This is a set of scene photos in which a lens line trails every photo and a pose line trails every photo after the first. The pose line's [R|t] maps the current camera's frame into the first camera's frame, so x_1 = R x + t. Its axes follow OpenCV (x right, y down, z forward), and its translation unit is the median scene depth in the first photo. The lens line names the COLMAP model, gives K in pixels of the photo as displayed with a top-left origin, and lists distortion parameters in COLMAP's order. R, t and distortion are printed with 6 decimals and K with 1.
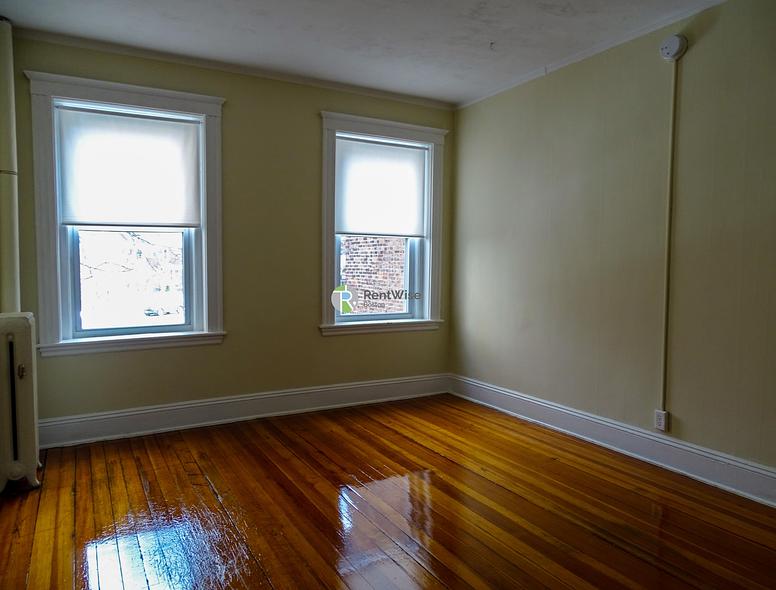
lens RADIAL K [[554.6, 0, 388.9], [0, 554.6, 289.8], [0, 0, 1]] dist [0.002358, -0.002441]
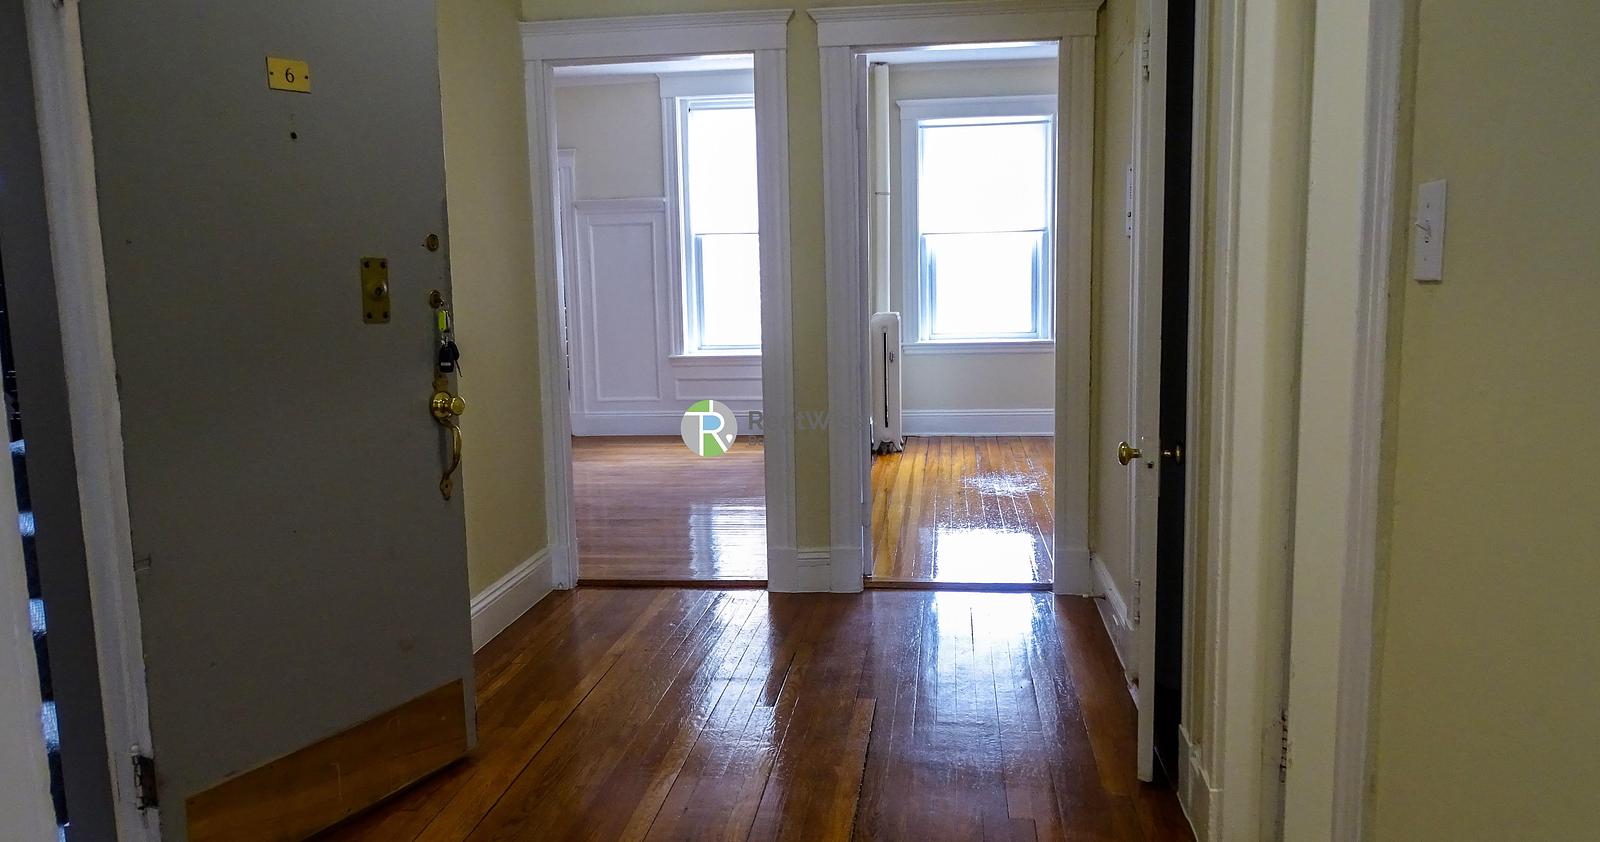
lens RADIAL K [[1235.8, 0, 802.4], [0, 1235.8, 424.5], [0, 0, 1]] dist [0.010785, 0.001159]
pose [[0.802892, 0.044934, -0.594429, 0.719843], [-0.011366, 0.998128, 0.060099, 0.115968], [0.596017, -0.041496, 0.801899, -1.166093]]
